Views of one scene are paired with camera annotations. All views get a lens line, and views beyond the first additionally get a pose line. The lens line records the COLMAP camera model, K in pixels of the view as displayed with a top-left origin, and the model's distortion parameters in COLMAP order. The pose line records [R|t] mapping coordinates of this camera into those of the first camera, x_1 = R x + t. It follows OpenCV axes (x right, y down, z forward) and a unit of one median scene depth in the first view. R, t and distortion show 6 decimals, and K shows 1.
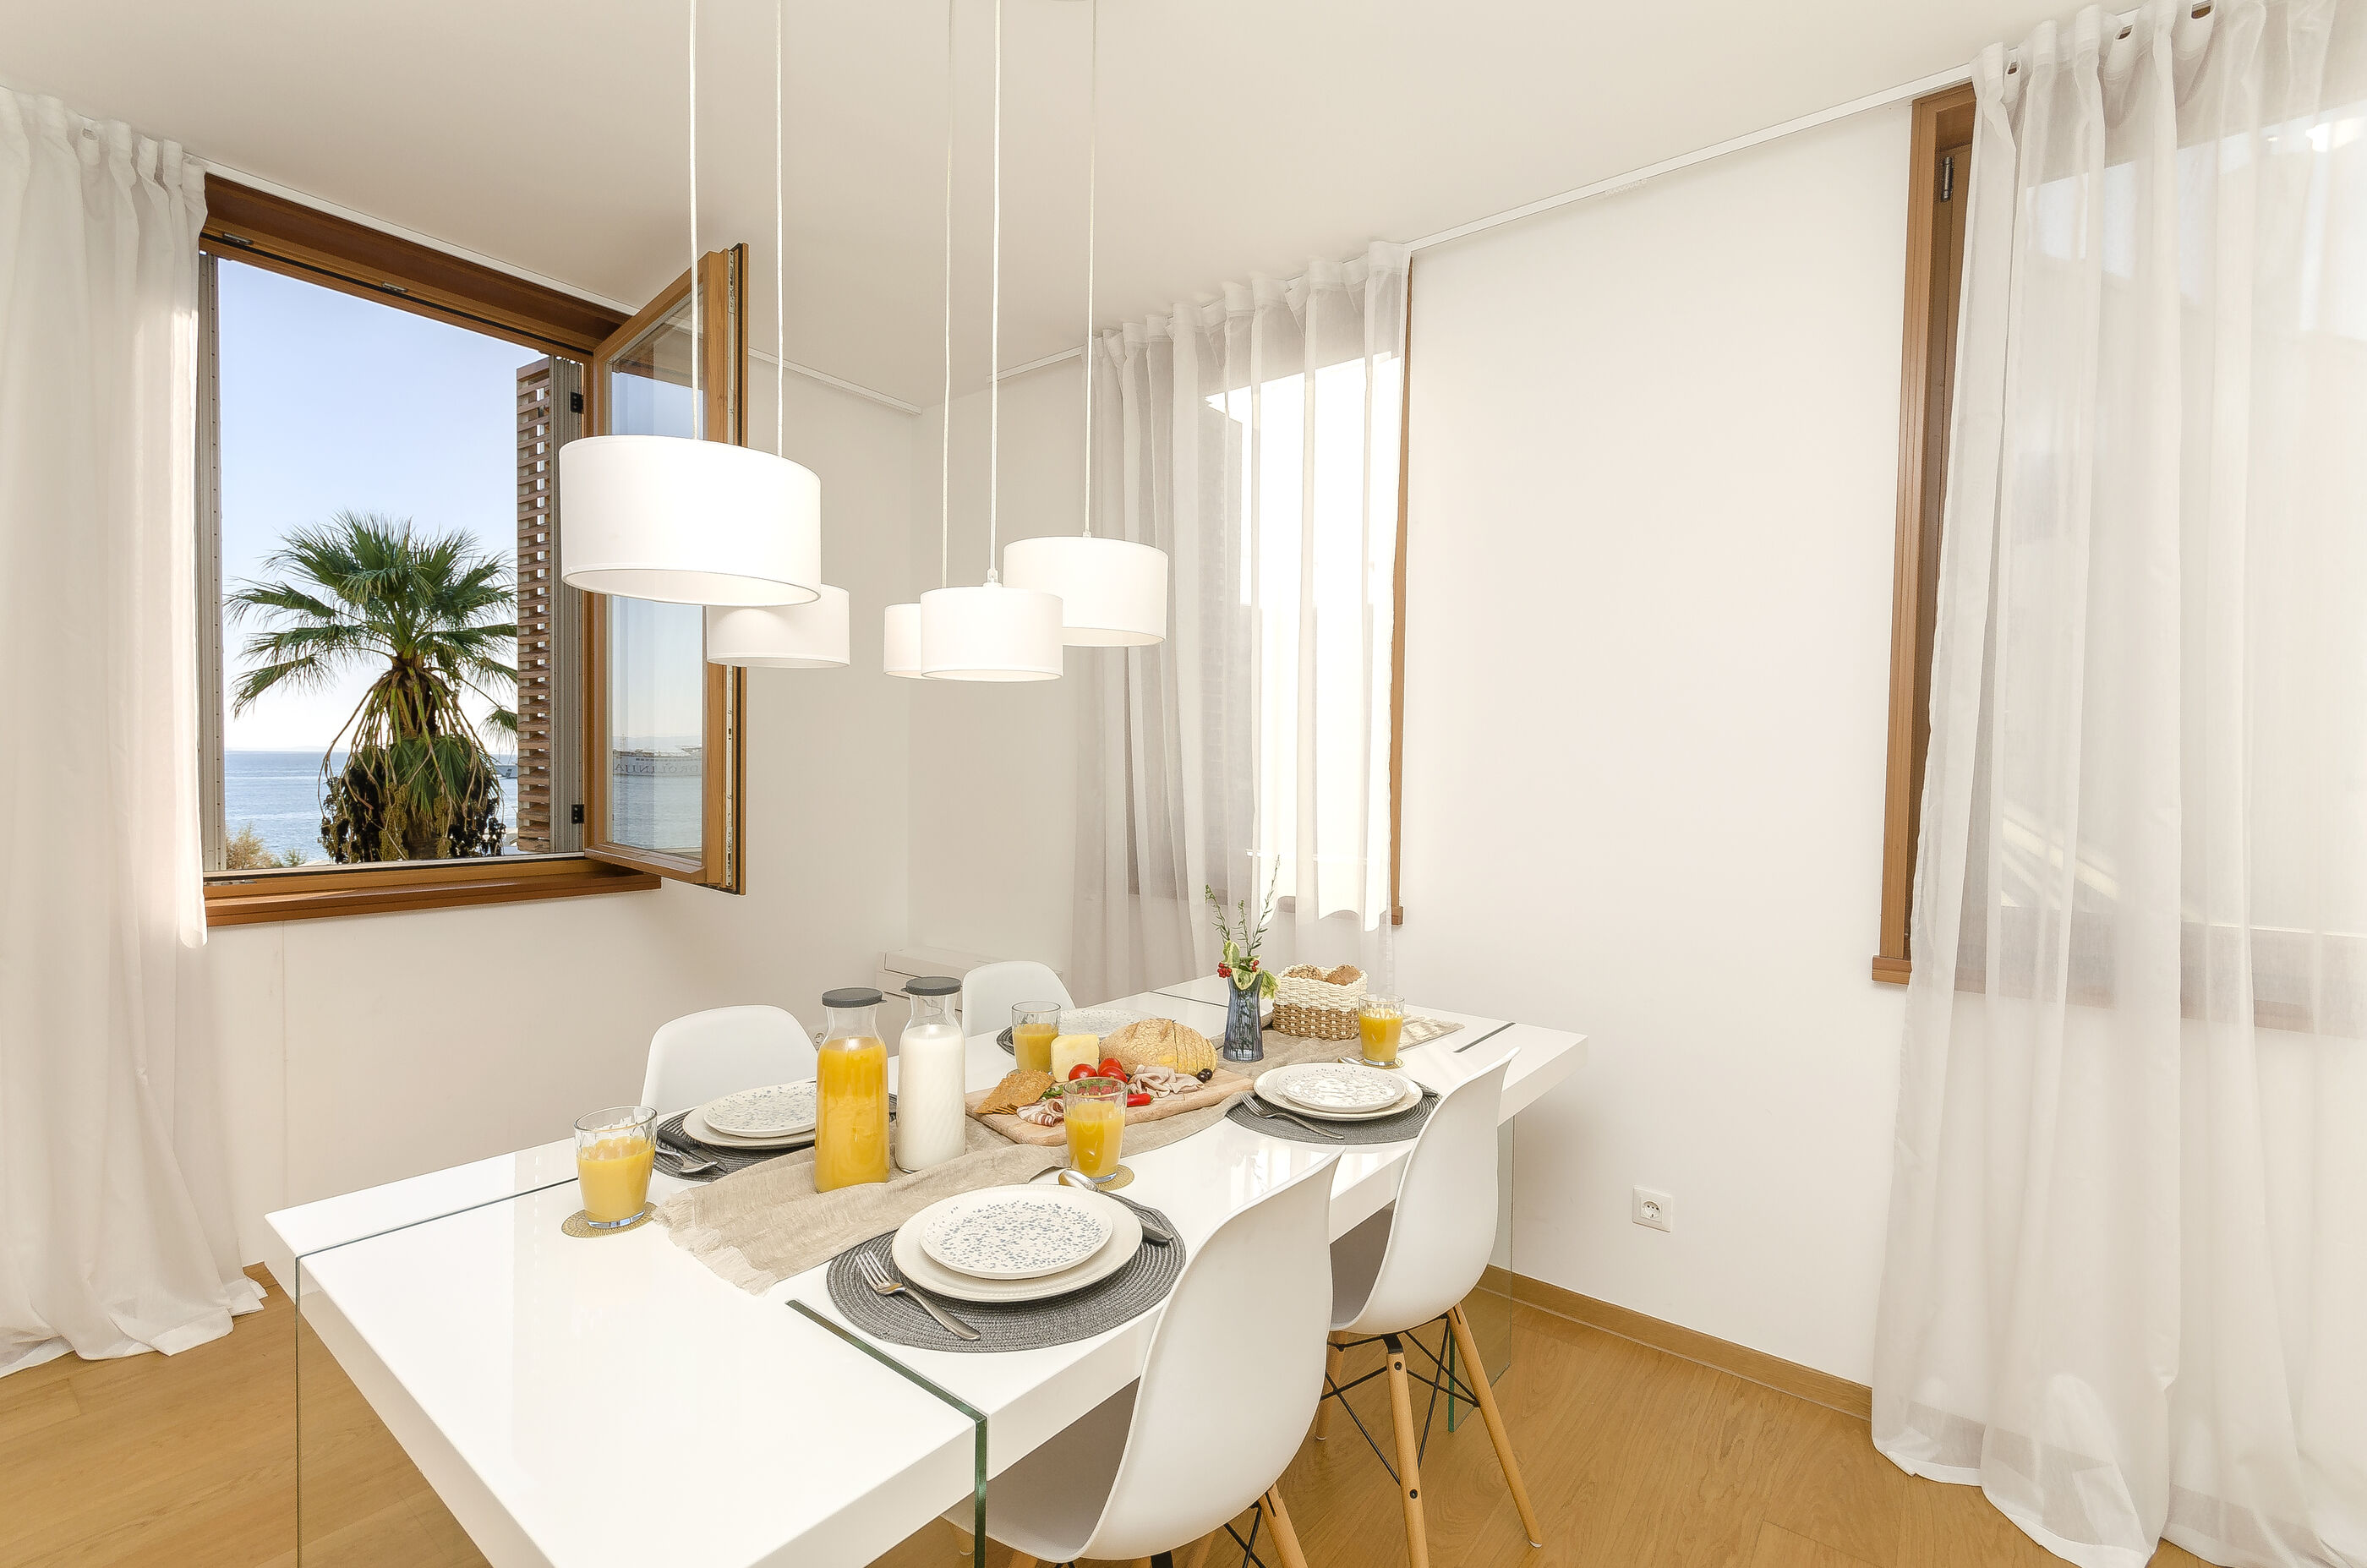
lens RADIAL K [[1025.5, 0, 1204.0], [0, 1025.5, 789.9], [0, 0, 1]] dist [0.002334, 0.000382]
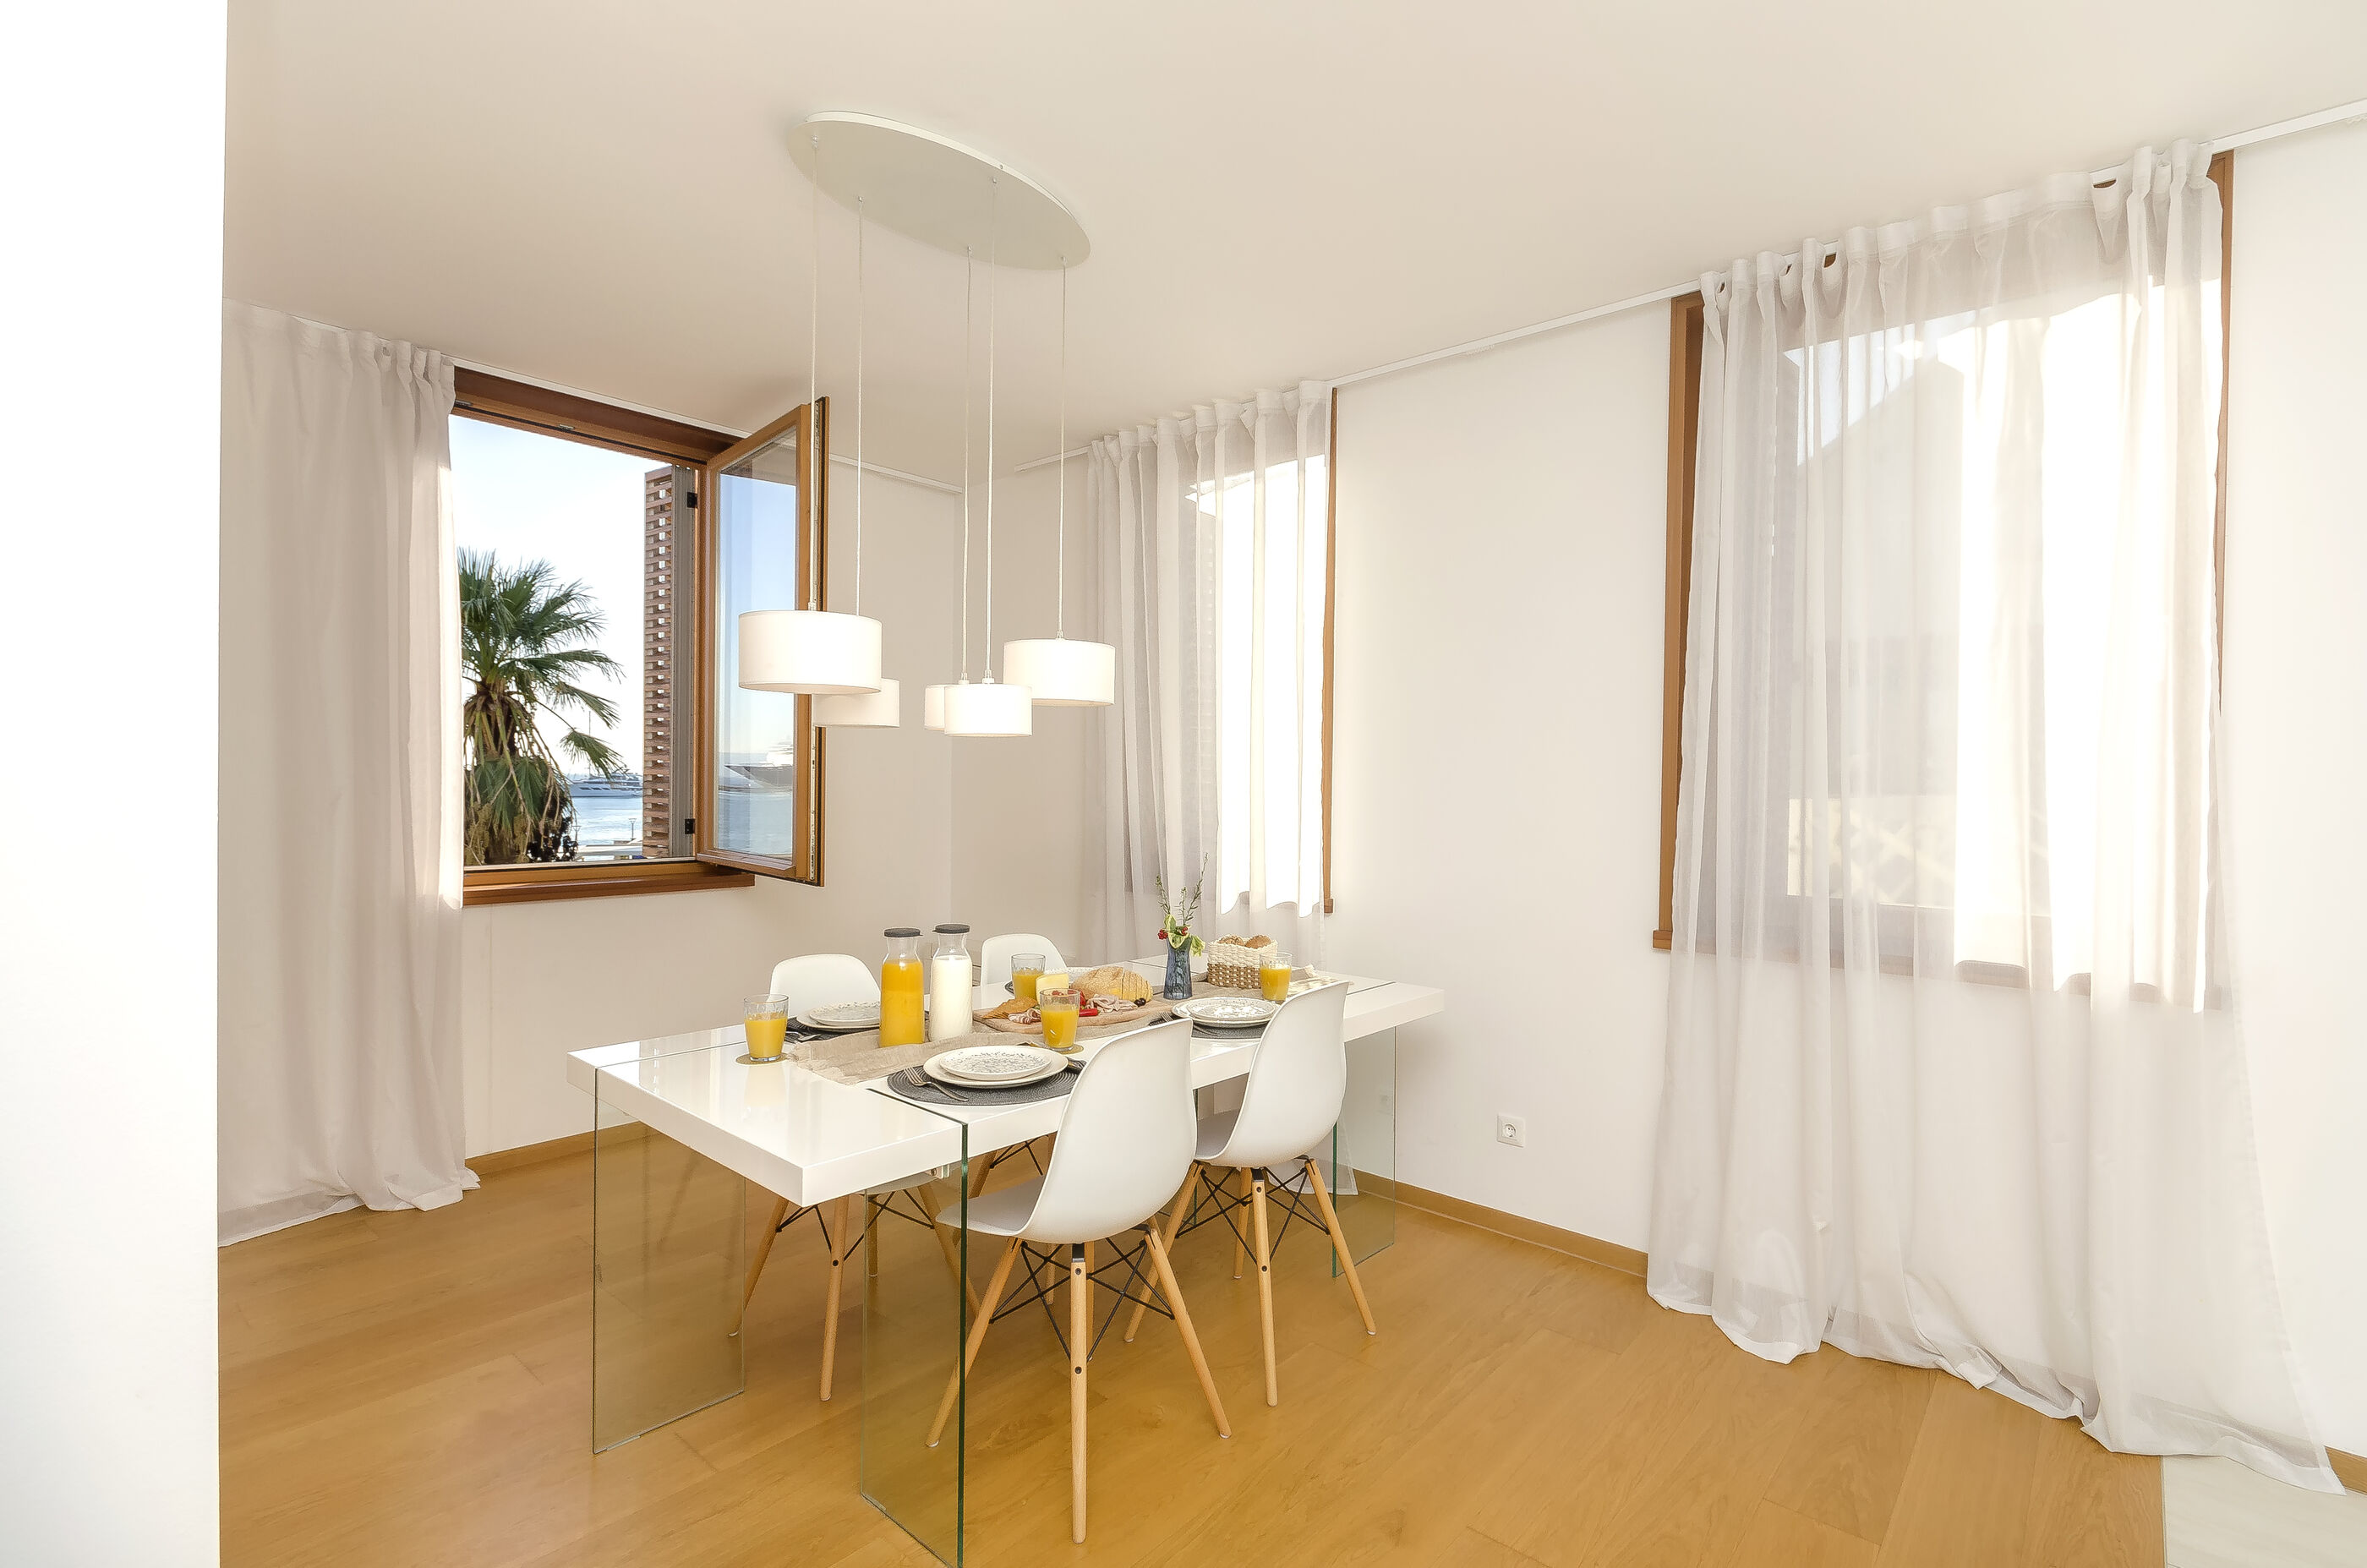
lens RADIAL K [[1078.6, 0, 1204.8], [0, 1078.6, 788.0], [0, 0, 1]] dist [-0.002492, -0.000559]
pose [[0.998194, -0.002624, -0.060023, 0.139646], [0.001509, 0.999825, -0.018628, 0.002599], [0.060061, 0.018504, 0.998023, -0.398691]]
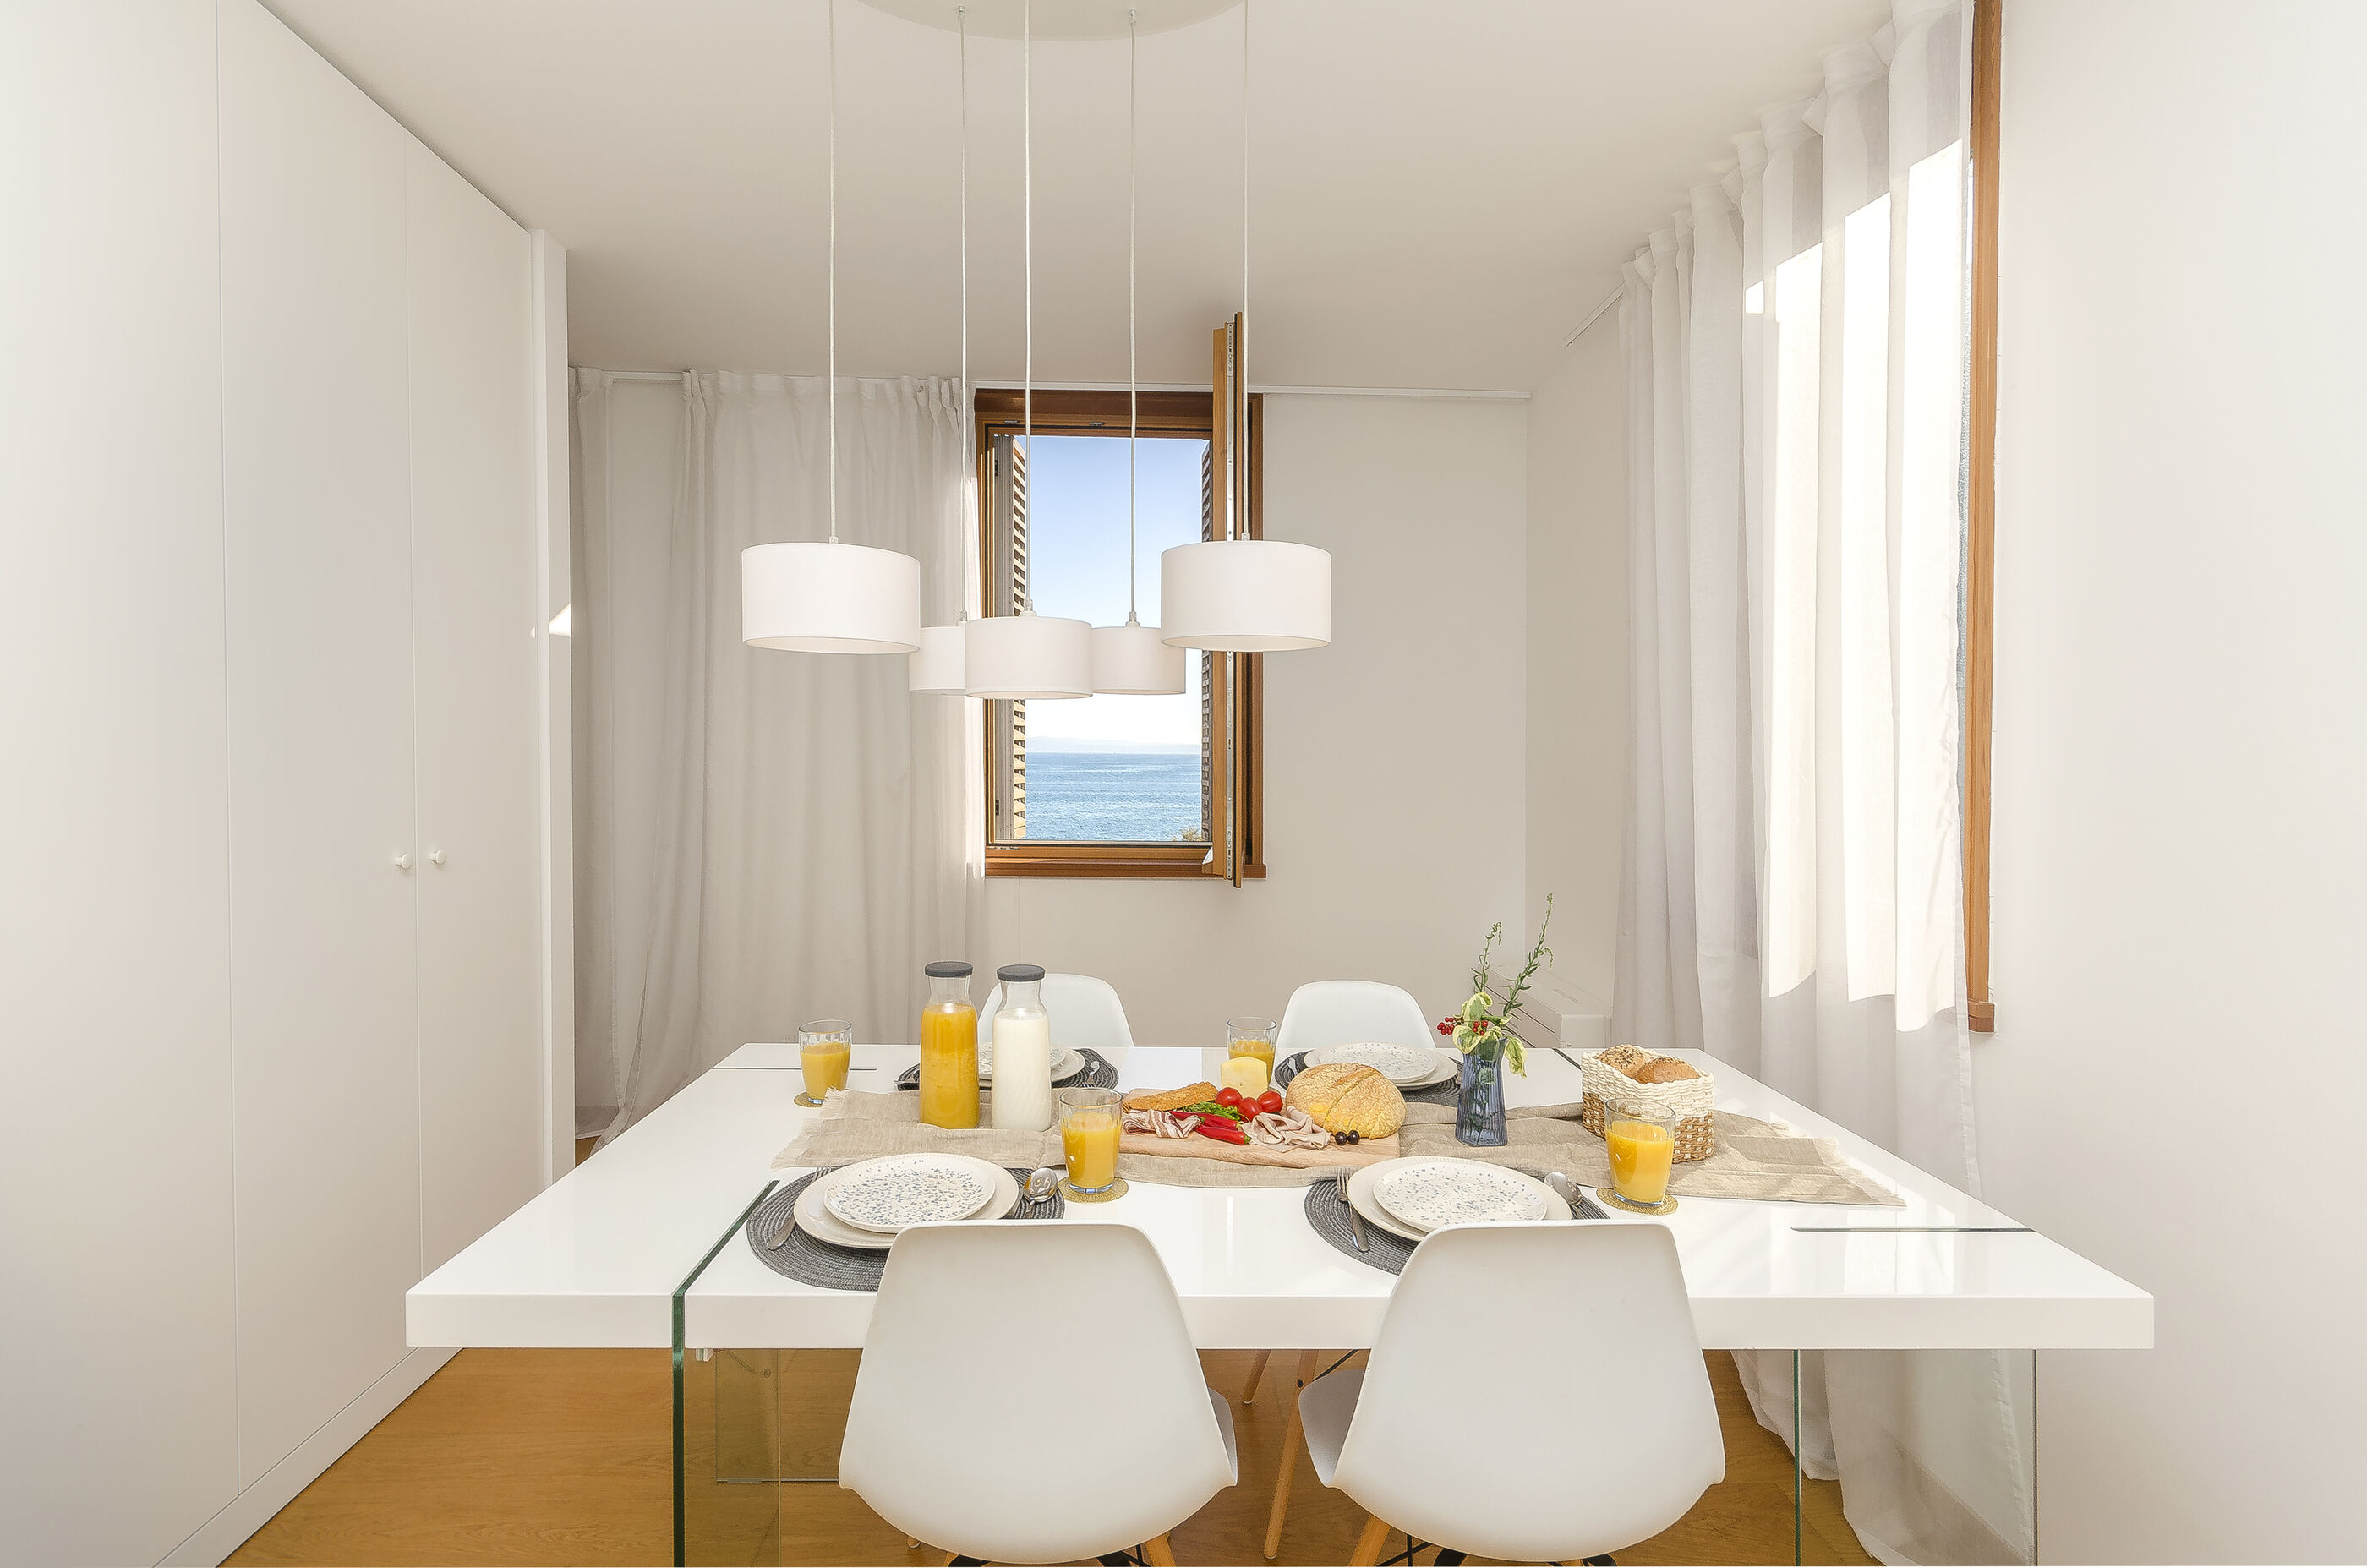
lens RADIAL K [[1047.2, 0, 1153.2], [0, 1047.2, 762.3], [0, 0, 1]] dist [0.001930, 0.000392]
pose [[0.625989, -0.000362, -0.779832, 0.444042], [-0.020445, 0.999649, -0.016876, -0.014295], [0.779564, 0.026508, 0.625761, 0.238346]]
